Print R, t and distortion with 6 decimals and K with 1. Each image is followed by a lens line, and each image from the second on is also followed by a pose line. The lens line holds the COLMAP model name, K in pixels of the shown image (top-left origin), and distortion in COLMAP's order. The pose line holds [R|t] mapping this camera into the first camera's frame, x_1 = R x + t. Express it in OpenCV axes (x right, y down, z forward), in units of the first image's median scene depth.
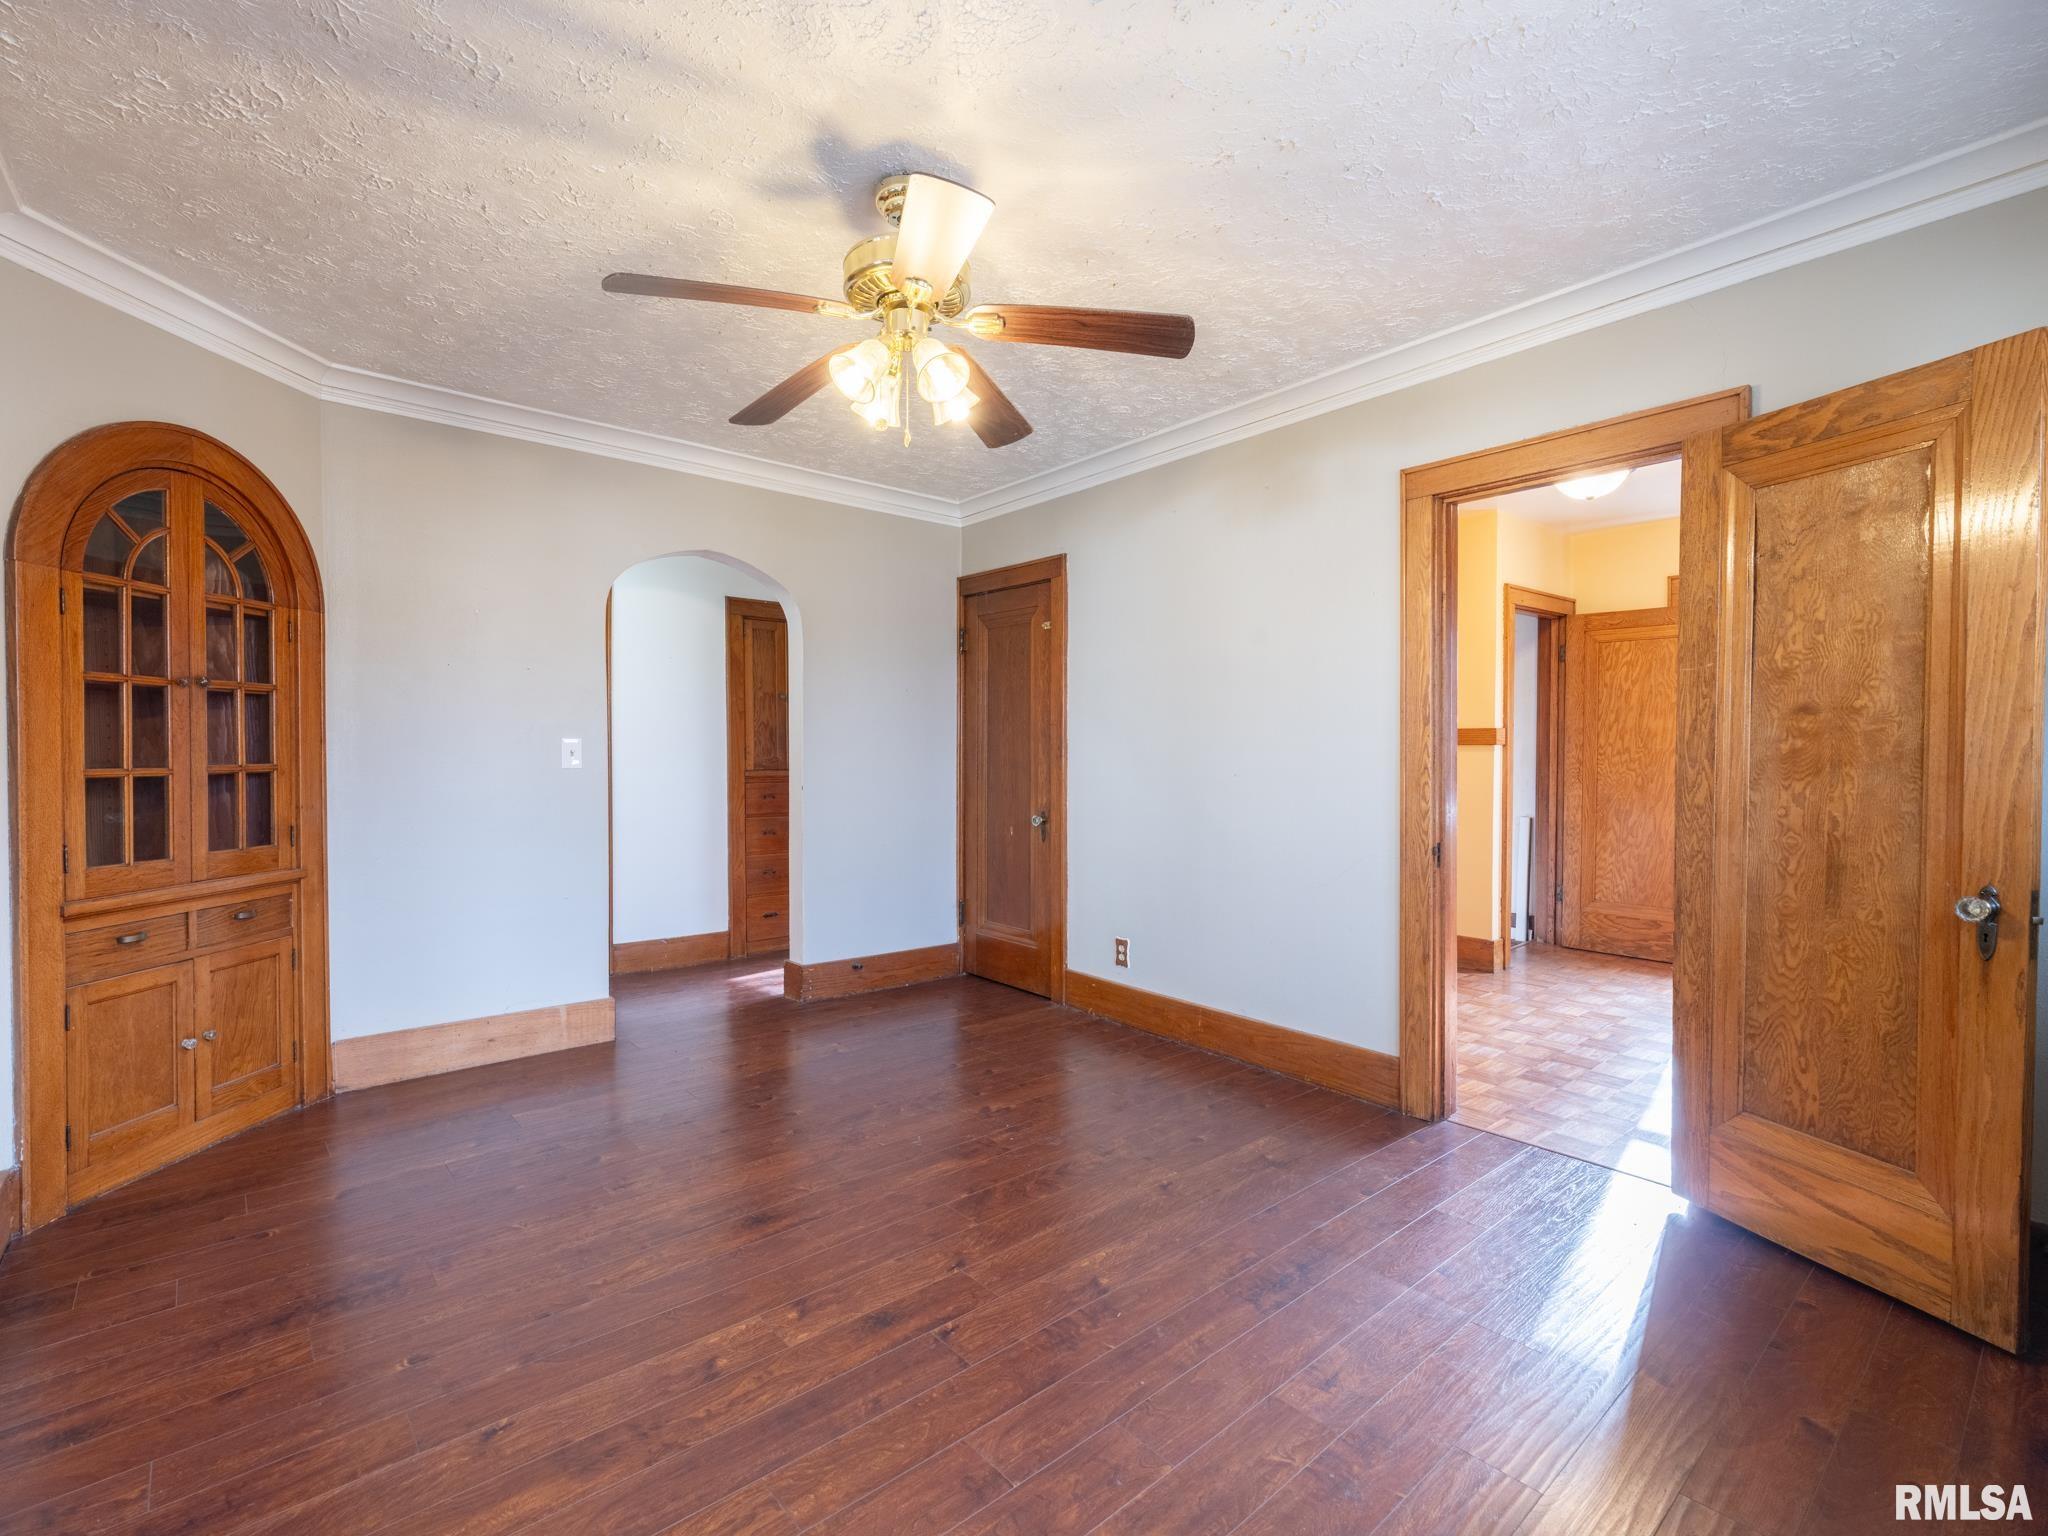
lens RADIAL K [[944.8, 0, 1014.1], [0, 944.8, 766.1], [0, 0, 1]] dist [-0.001712, 0.000233]
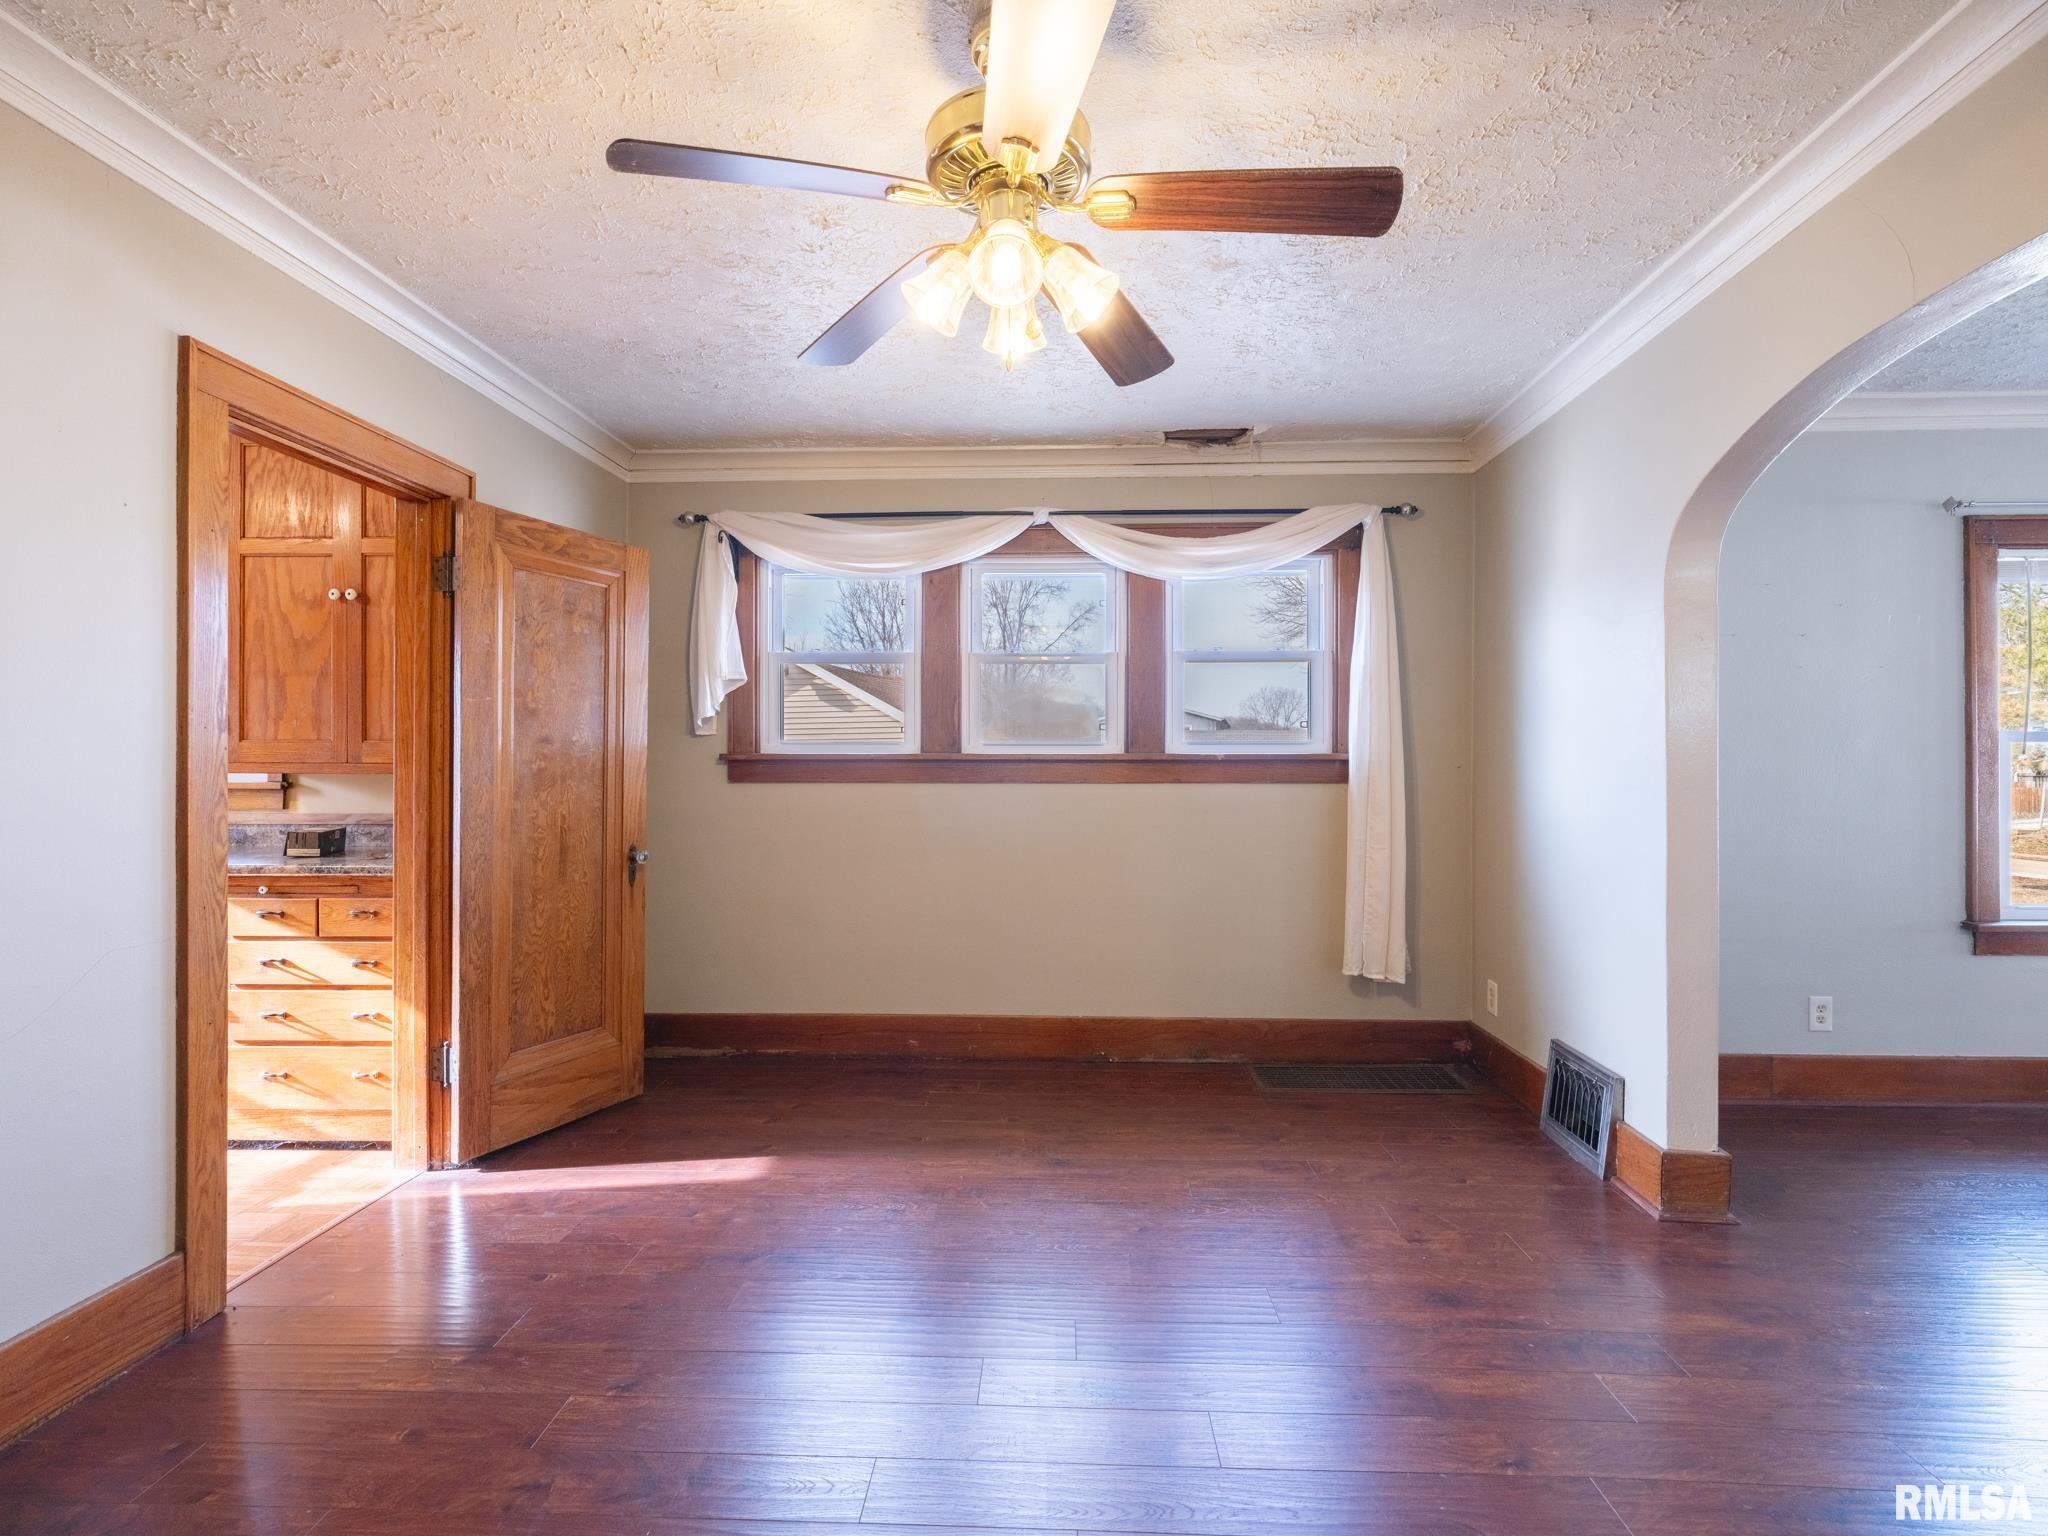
lens RADIAL K [[982.8, 0, 1039.1], [0, 982.8, 765.0], [0, 0, 1]] dist [0.004002, 0.000372]
pose [[-0.743116, 0.002684, 0.669157, -0.566055], [0.010361, 0.999918, 0.007495, -0.021801], [-0.669082, 0.012503, -0.743083, 1.320079]]
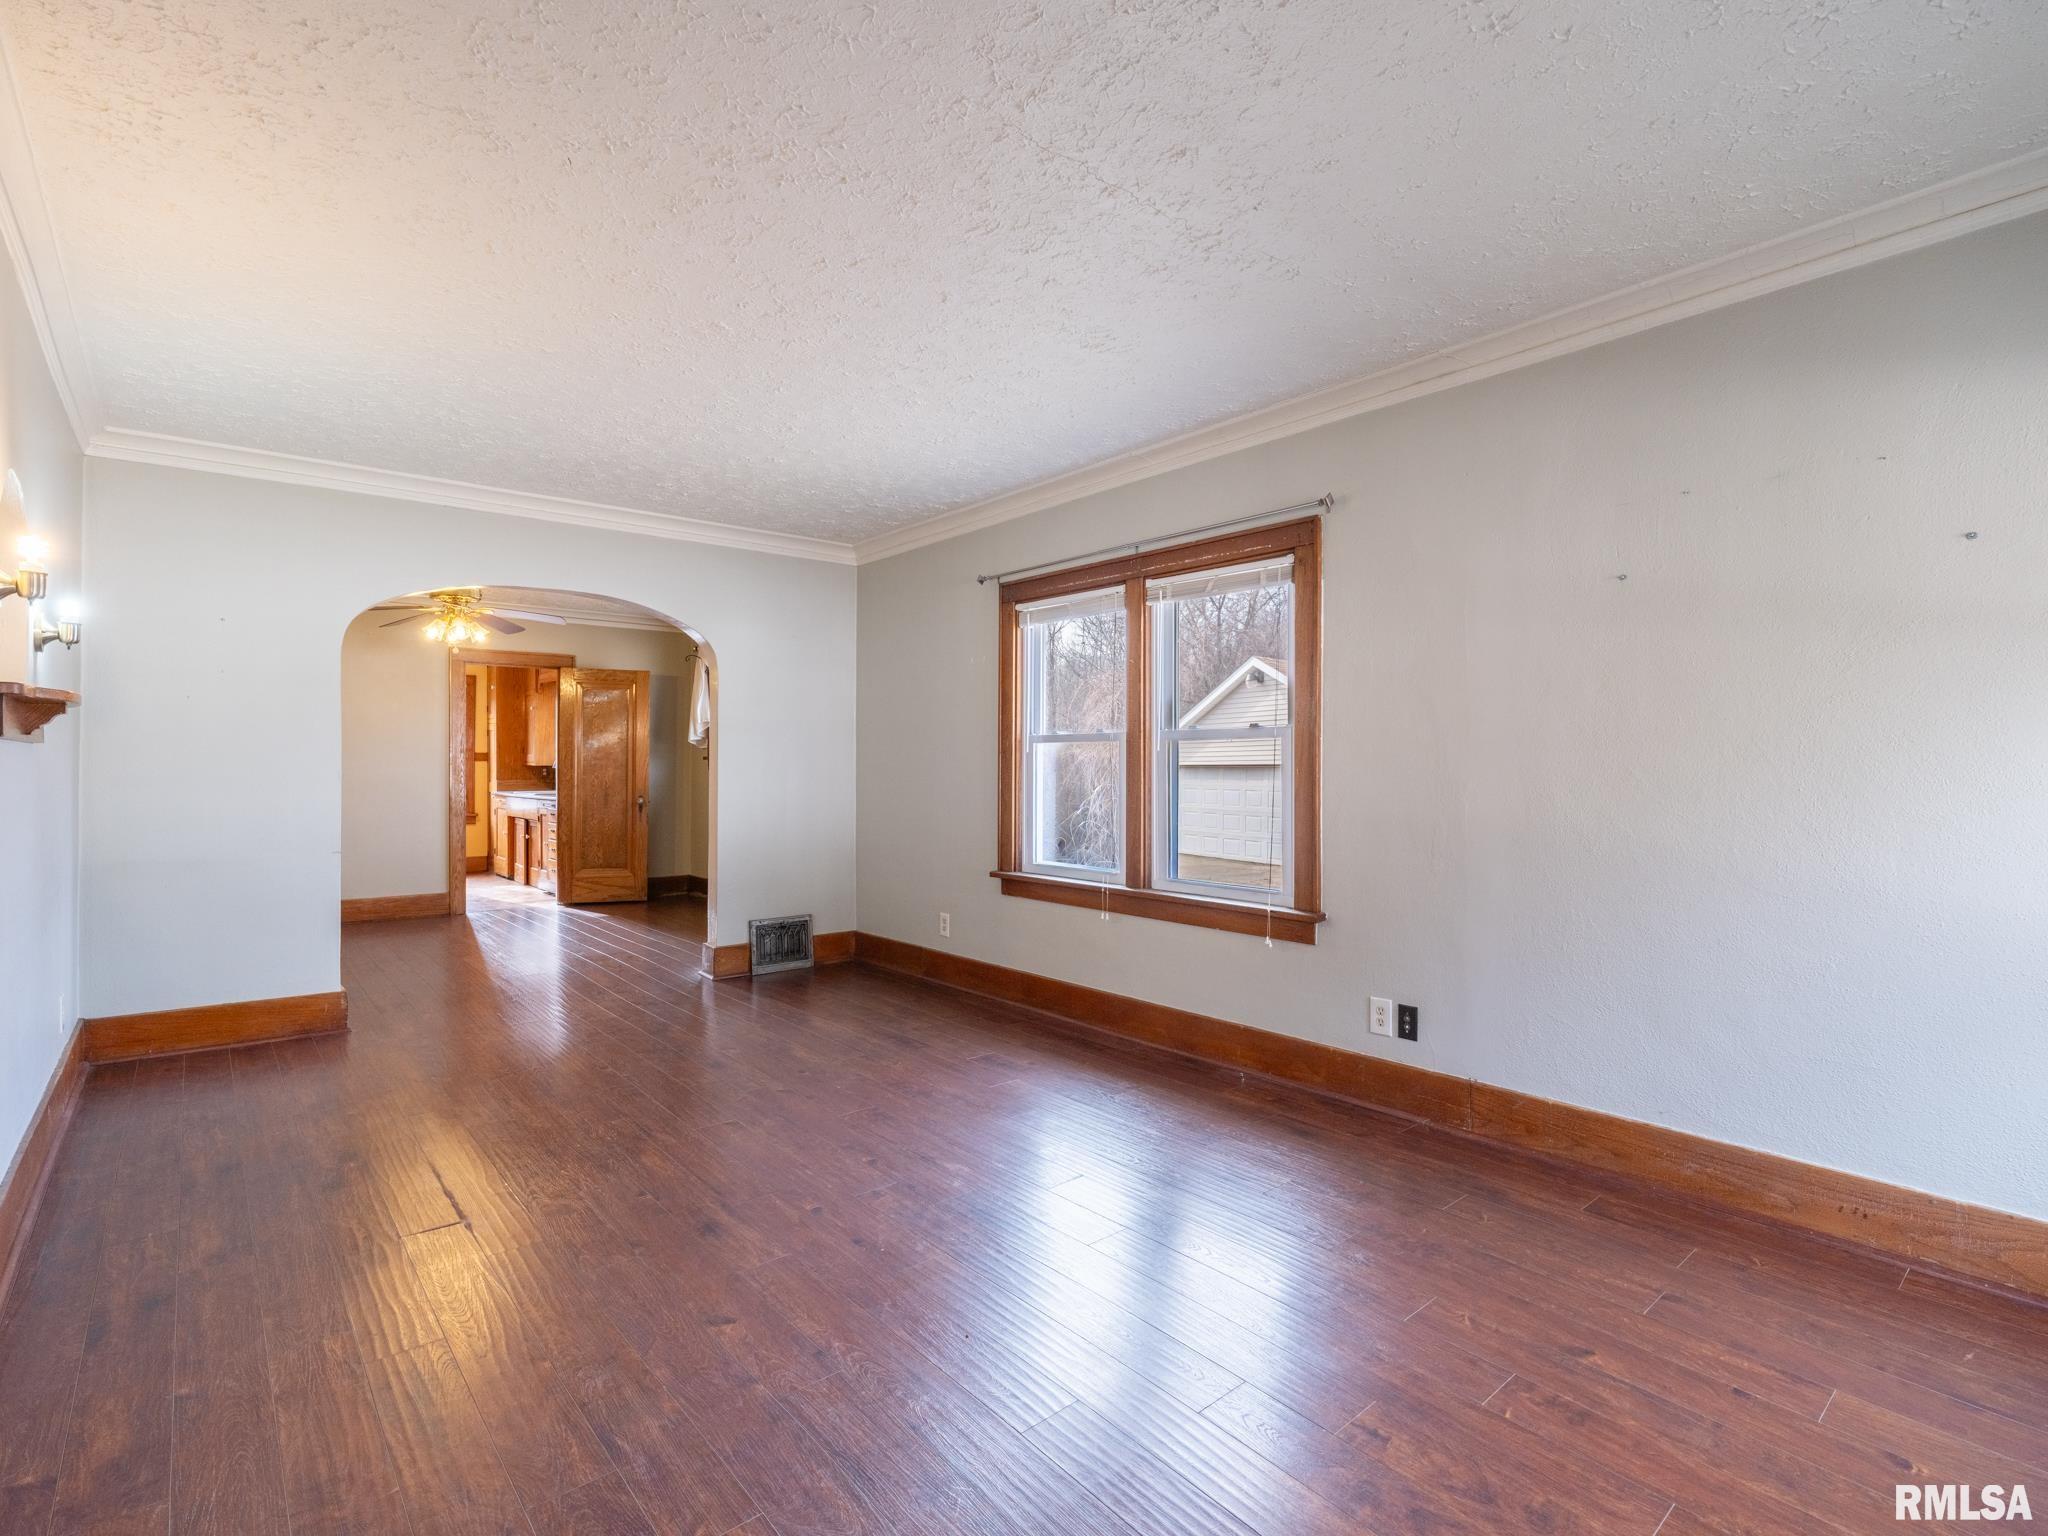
lens RADIAL K [[992.7, 0, 1038.3], [0, 992.7, 766.1], [0, 0, 1]] dist [0.000126, -0.000076]
pose [[-0.006243, -0.000004, 0.999981, -2.496176], [0.014830, 0.999890, 0.000097, 0.013797], [-0.999871, 0.014830, -0.006242, -0.563622]]
